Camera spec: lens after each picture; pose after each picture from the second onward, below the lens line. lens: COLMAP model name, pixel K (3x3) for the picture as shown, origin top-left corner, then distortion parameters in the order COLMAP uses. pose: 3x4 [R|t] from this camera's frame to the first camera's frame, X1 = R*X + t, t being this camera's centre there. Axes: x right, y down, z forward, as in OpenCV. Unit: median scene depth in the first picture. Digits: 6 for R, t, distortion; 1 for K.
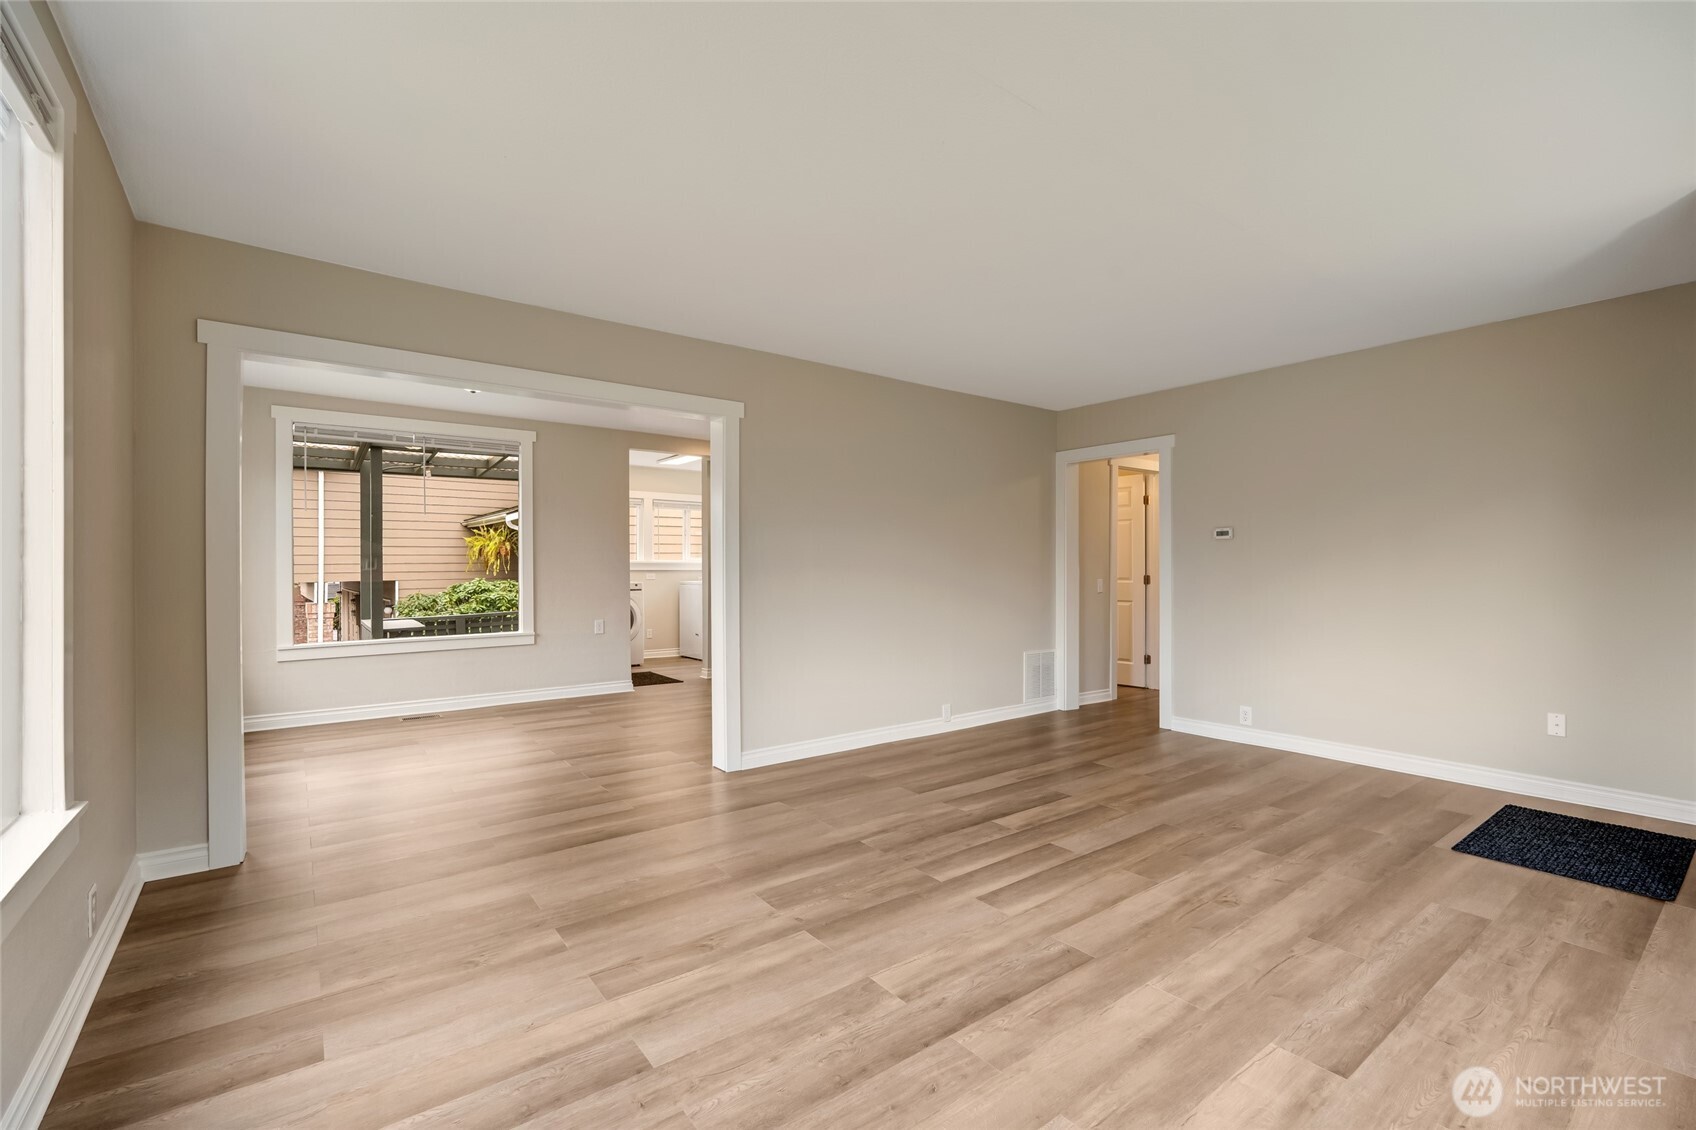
lens RADIAL K [[748.3, 0, 843.2], [0, 748.3, 564.3], [0, 0, 1]] dist [-0.000215, -0.000167]
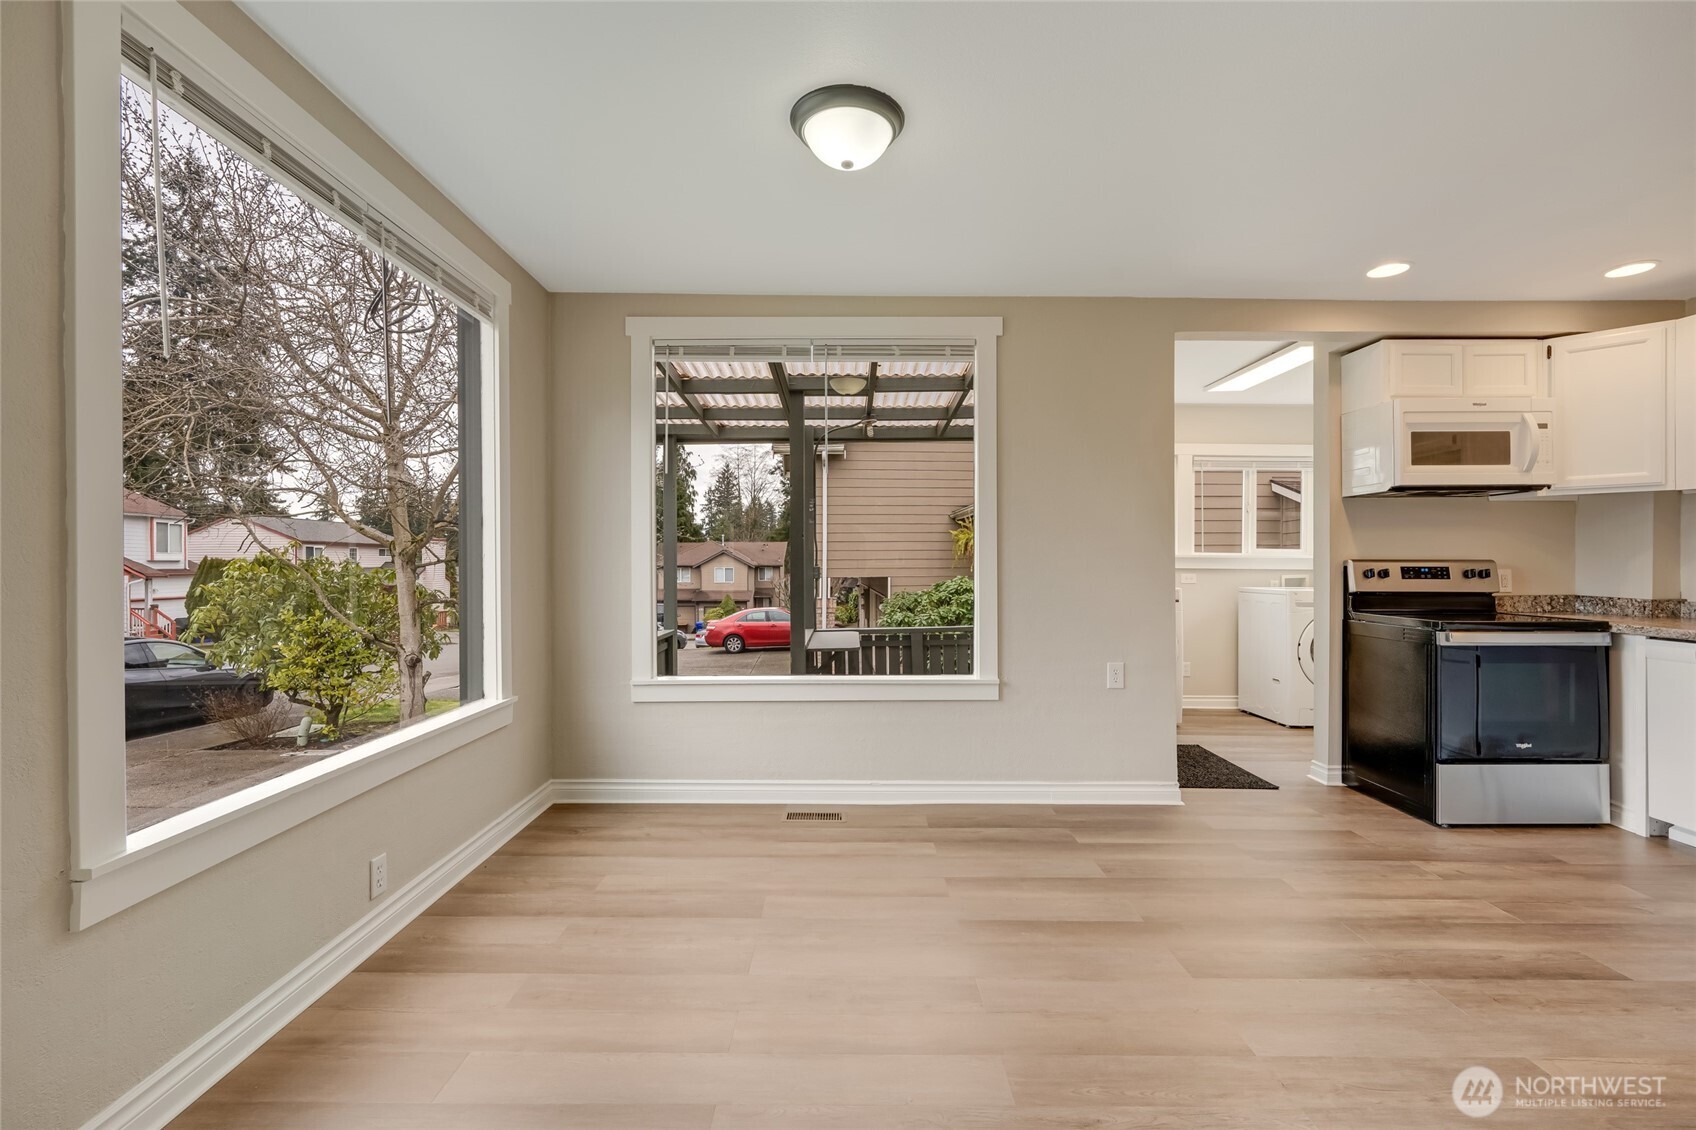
lens RADIAL K [[734.5, 0, 846.6], [0, 734.5, 562.8], [0, 0, 1]] dist [-0.001533, -0.000142]
pose [[0.801740, 0.002028, -0.597670, -0.277166], [-0.000426, 0.999996, 0.002821, 0.003252], [0.597673, -0.002007, 0.801737, 0.775265]]
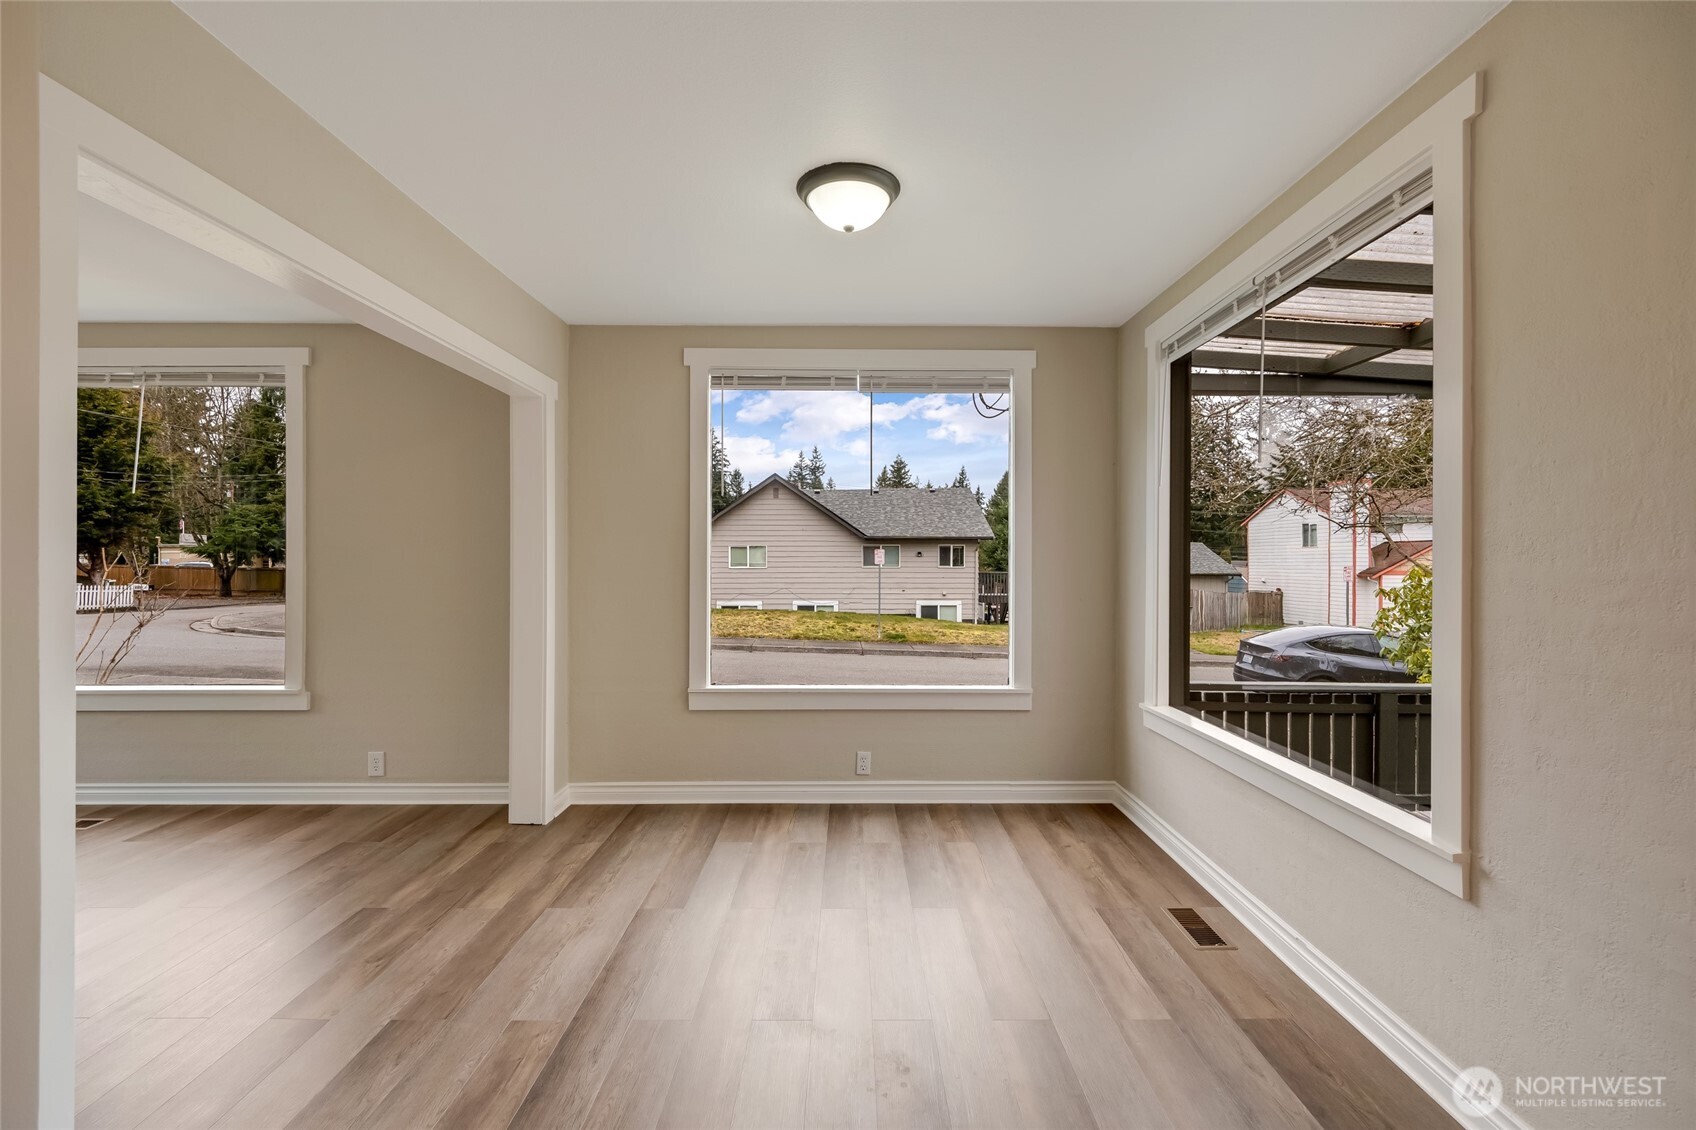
lens RADIAL K [[740.0, 0, 854.0], [0, 740.0, 556.4], [0, 0, 1]] dist [0.000500, 0.000080]
pose [[-0.589357, -0.002820, -0.807868, -0.120340], [-0.001833, 0.999996, -0.002154, -0.021141], [0.807871, 0.000212, -0.589360, 1.551848]]
